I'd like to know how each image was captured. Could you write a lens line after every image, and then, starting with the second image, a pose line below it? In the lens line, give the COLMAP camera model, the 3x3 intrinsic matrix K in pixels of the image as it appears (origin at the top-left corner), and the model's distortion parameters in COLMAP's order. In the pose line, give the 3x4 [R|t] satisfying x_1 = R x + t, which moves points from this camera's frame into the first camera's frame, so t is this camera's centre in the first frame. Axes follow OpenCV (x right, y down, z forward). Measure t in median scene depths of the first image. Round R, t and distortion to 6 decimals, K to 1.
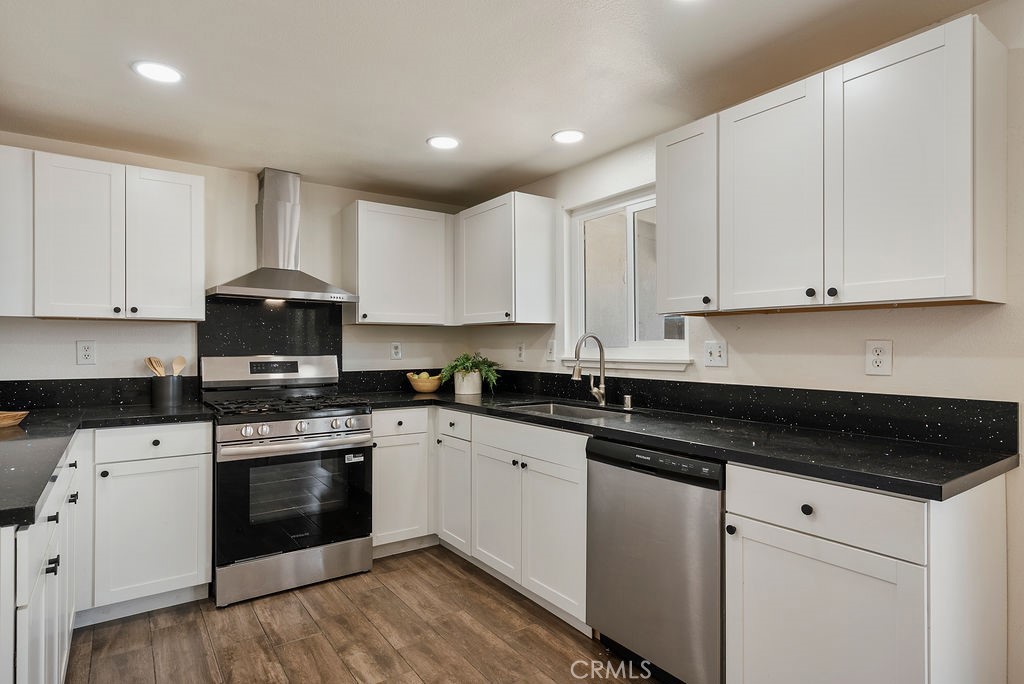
lens RADIAL K [[549.9, 0, 512.0], [0, 549.9, 342.0], [0, 0, 1]] dist [0.002738, 0.000743]
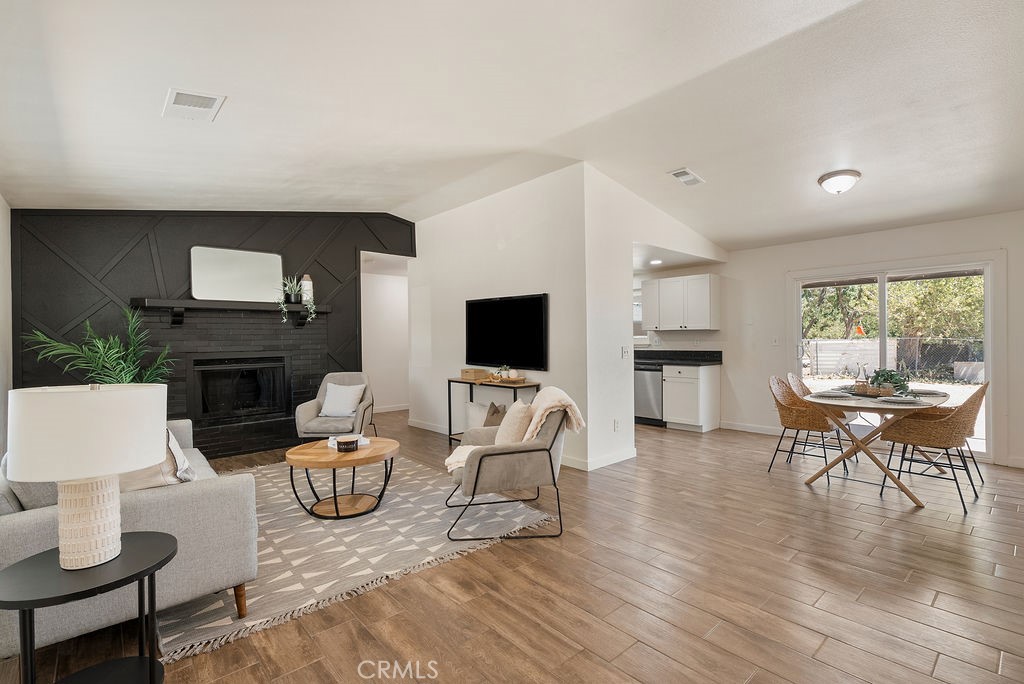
lens RADIAL K [[470.3, 0, 510.3], [0, 470.3, 341.5], [0, 0, 1]] dist [-0.000522, 0.000552]
pose [[0.994016, -0.008184, 0.108932, -0.757356], [0.007449, 0.999947, 0.007160, -0.006584], [-0.108985, -0.006306, 0.994023, -1.602248]]
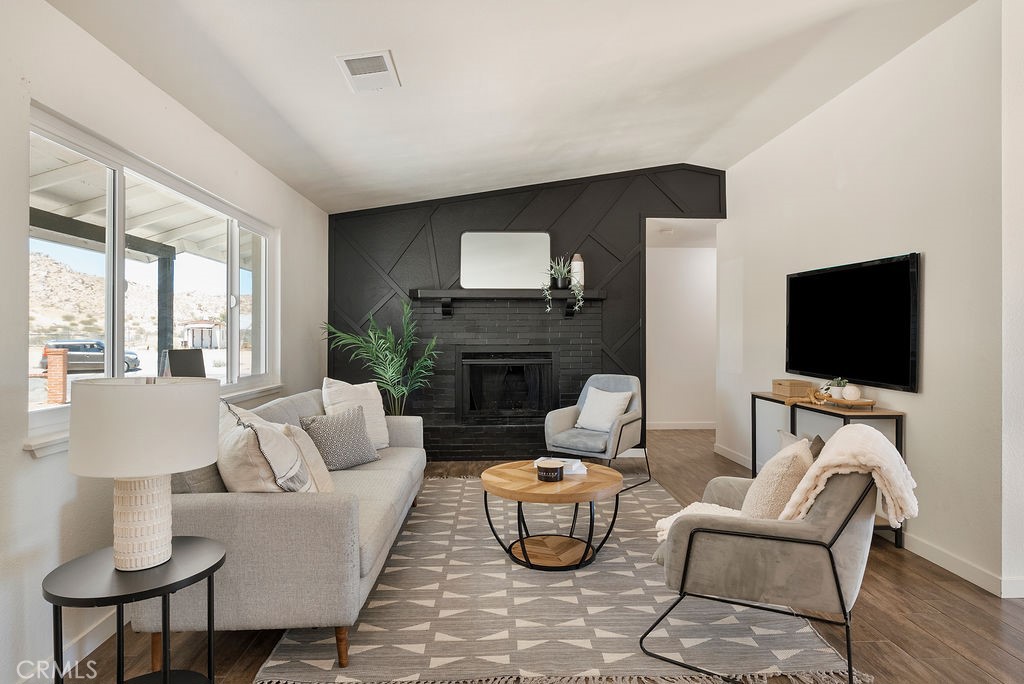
lens RADIAL K [[569.3, 0, 514.9], [0, 569.3, 333.8], [0, 0, 1]] dist [0.004636, 0.001617]
pose [[0.844688, 0.002451, -0.535253, -0.510211], [-0.001695, 0.999997, 0.001904, -0.005573], [0.535256, -0.000701, 0.844690, -1.327781]]
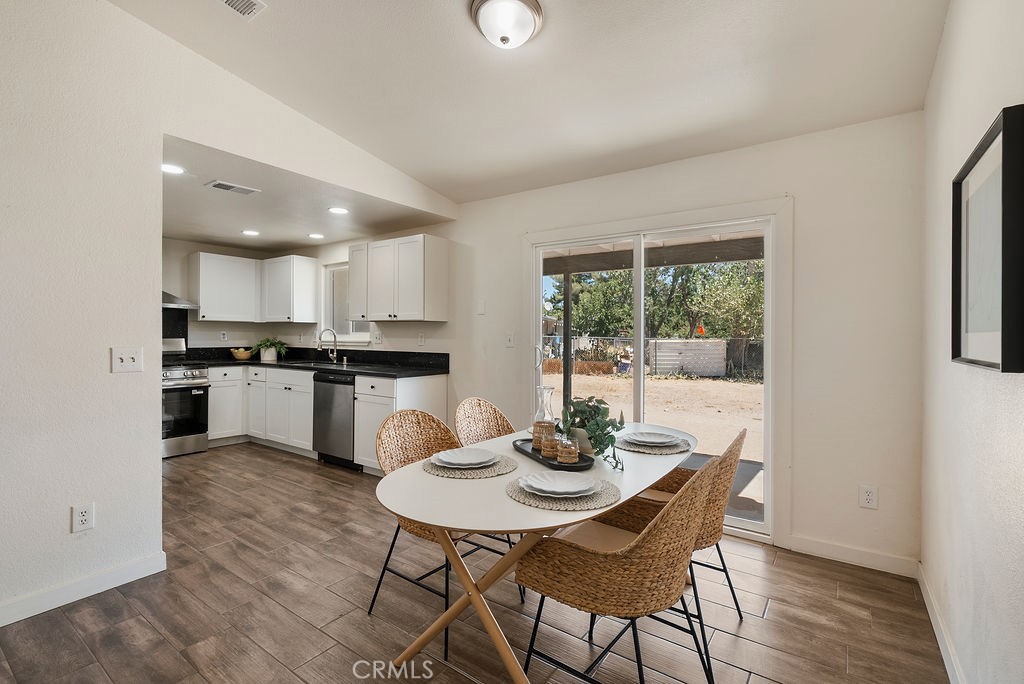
lens RADIAL K [[468.7, 0, 515.1], [0, 468.7, 336.3], [0, 0, 1]] dist [-0.002039, 0.001025]
pose [[0.942421, 0.007695, 0.334340, 0.215297], [-0.010448, 0.999925, 0.006439, -0.004458], [-0.334265, -0.009561, 0.942431, -0.932772]]
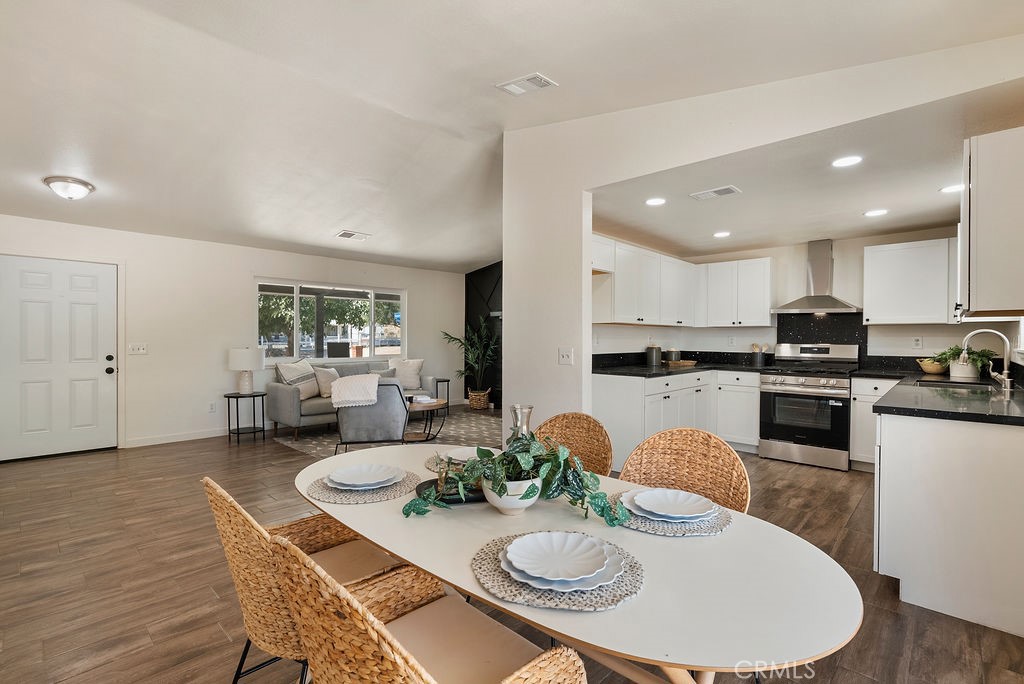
lens RADIAL K [[470.3, 0, 510.3], [0, 470.3, 341.5], [0, 0, 1]] dist [-0.000522, 0.000552]
pose [[0.195242, 0.010450, -0.980700, 1.003010], [0.001580, 0.999939, 0.010969, -0.002492], [0.980754, -0.003691, 0.195213, -0.315085]]
